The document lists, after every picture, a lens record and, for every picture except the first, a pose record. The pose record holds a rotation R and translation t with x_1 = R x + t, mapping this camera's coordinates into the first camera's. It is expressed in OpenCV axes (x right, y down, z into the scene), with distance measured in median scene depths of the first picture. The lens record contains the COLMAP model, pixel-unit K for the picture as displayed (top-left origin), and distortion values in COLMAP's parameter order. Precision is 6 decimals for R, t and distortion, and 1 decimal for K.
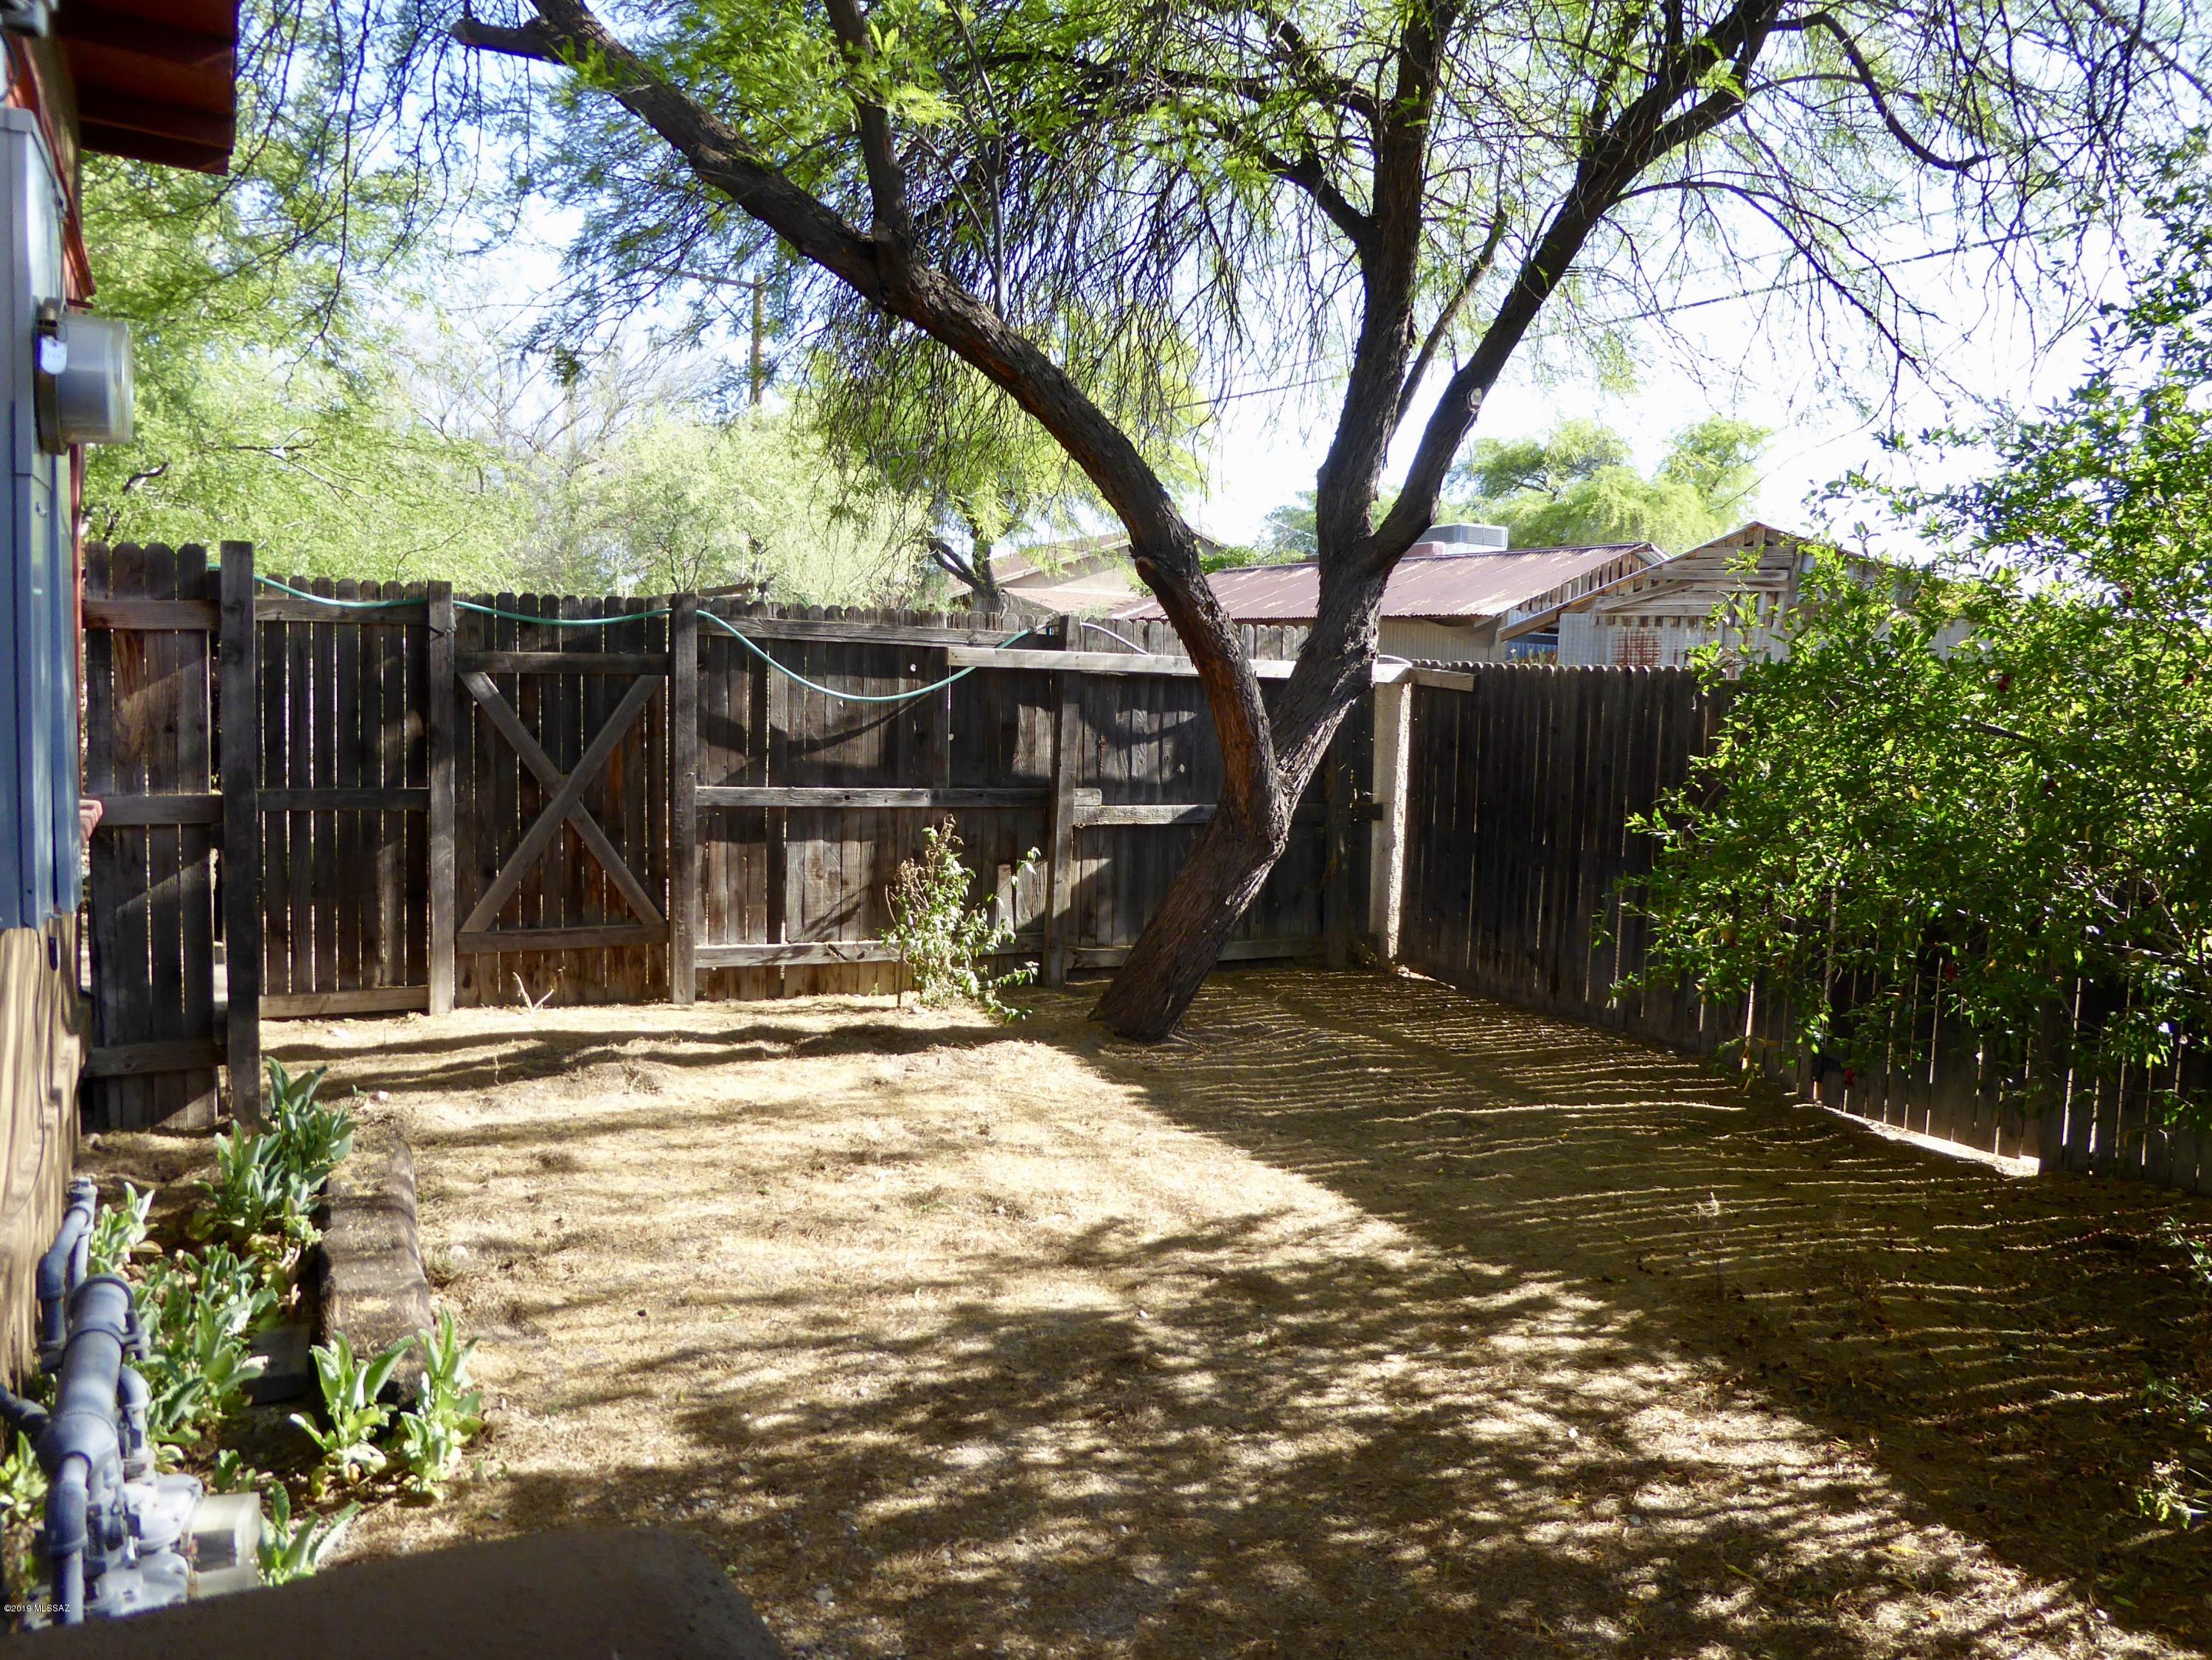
lens RADIAL K [[1720.1, 0, 1106.0], [0, 1720.1, 830.0], [0, 0, 1]] dist [-0.011792, -0.009381]
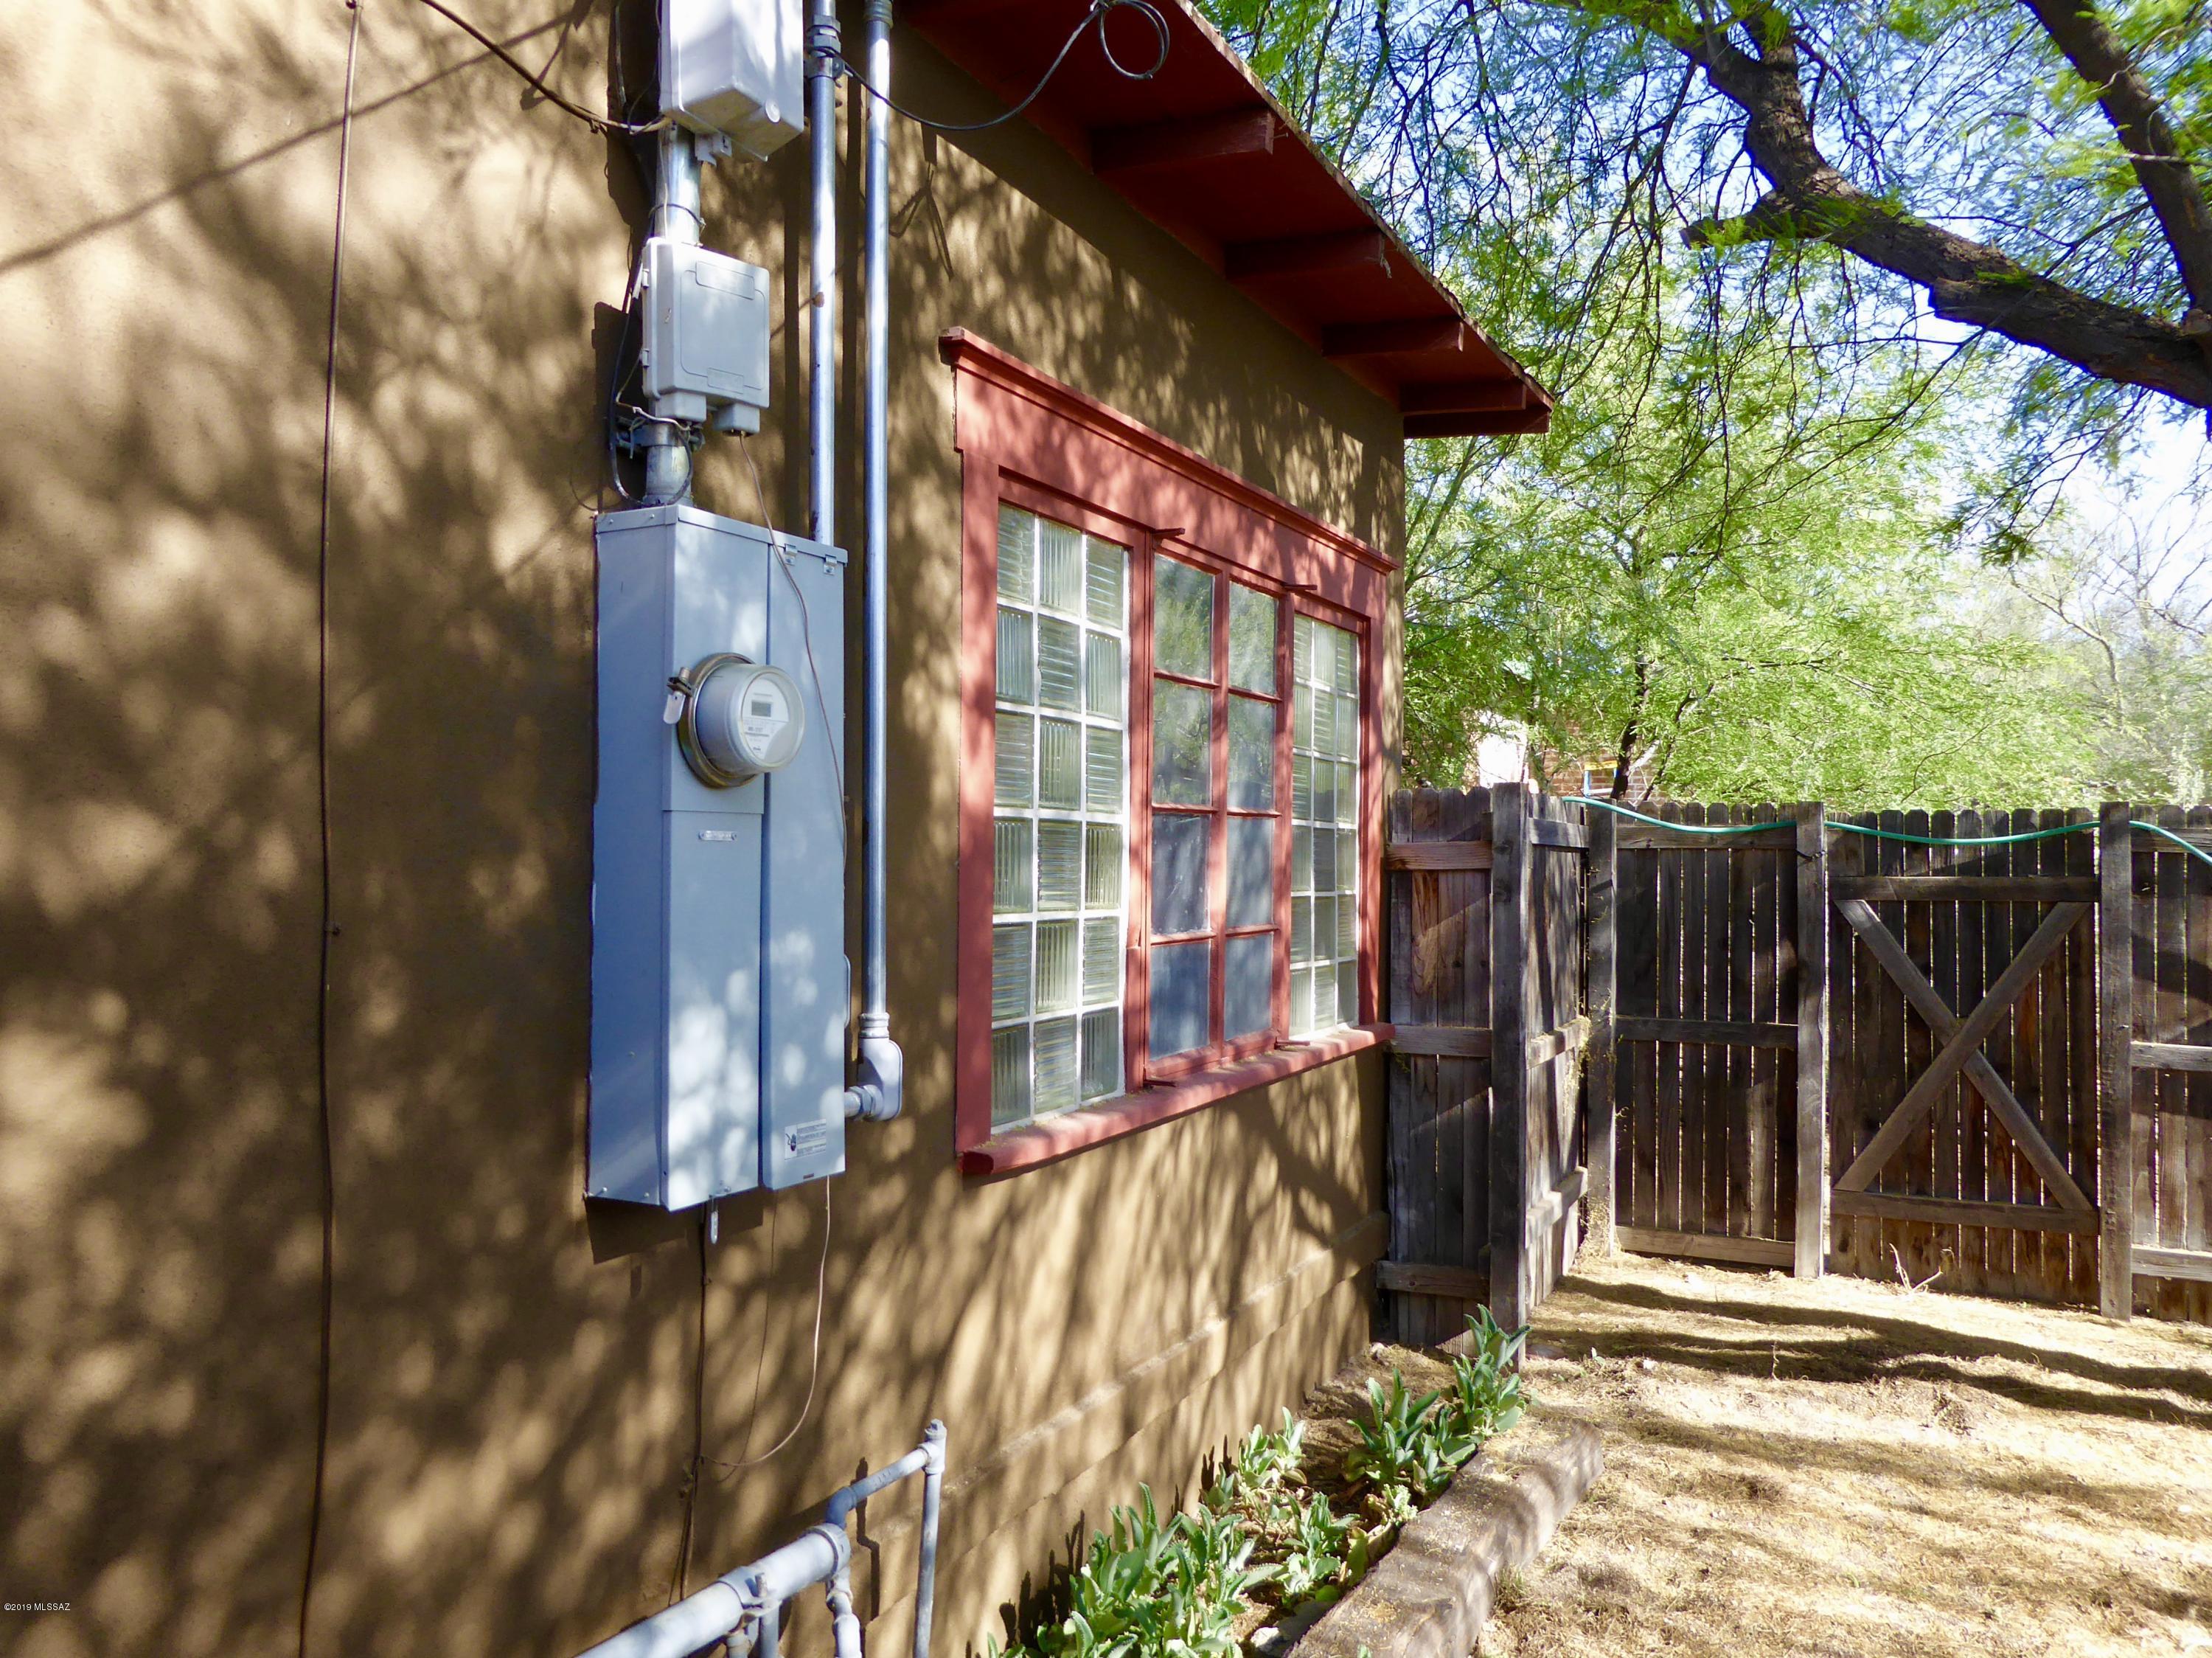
lens RADIAL K [[1720.2, 0, 1106.0], [0, 1720.2, 829.0], [0, 0, 1]] dist [-0.011792, -0.009381]
pose [[0.591563, -0.026460, -0.805824, 0.128676], [-0.063434, 0.994836, -0.079234, -0.032914], [0.803759, 0.097989, 0.586830, 0.154068]]
